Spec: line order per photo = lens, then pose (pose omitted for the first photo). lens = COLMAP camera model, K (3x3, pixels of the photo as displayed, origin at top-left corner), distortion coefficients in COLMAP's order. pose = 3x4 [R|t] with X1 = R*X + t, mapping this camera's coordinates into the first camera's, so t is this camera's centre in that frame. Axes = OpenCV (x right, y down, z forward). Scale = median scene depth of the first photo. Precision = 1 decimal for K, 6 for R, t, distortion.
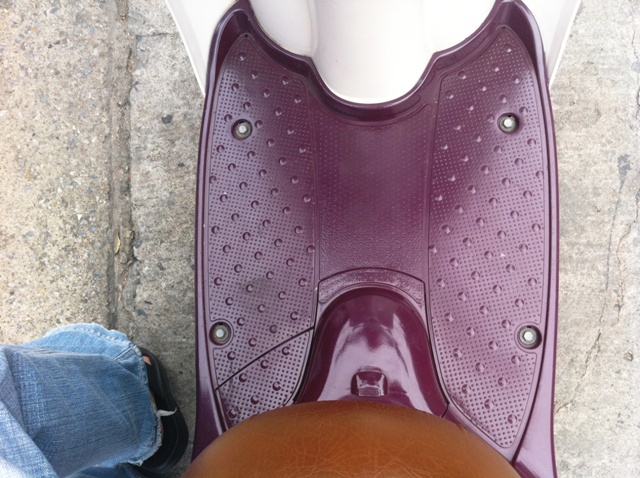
lens RADIAL K [[619.7, 0, 329.3], [0, 619.7, 240.3], [0, 0, 1]] dist [0.059853, -0.242646]
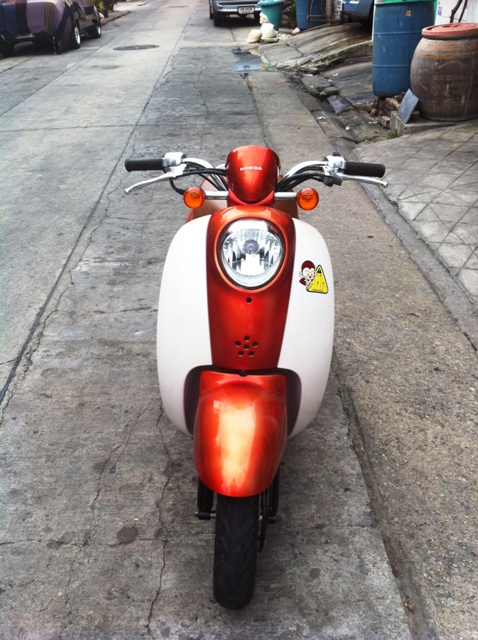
lens RADIAL K [[619.7, 0, 228.6], [0, 619.7, 320.1], [0, 0, 1]] dist [0.059853, -0.242646]
pose [[-0.998259, 0.045773, 0.037198, 0.000496], [0.012886, -0.446189, 0.894846, -1.630954], [0.057557, 0.893768, 0.444822, -0.301527]]
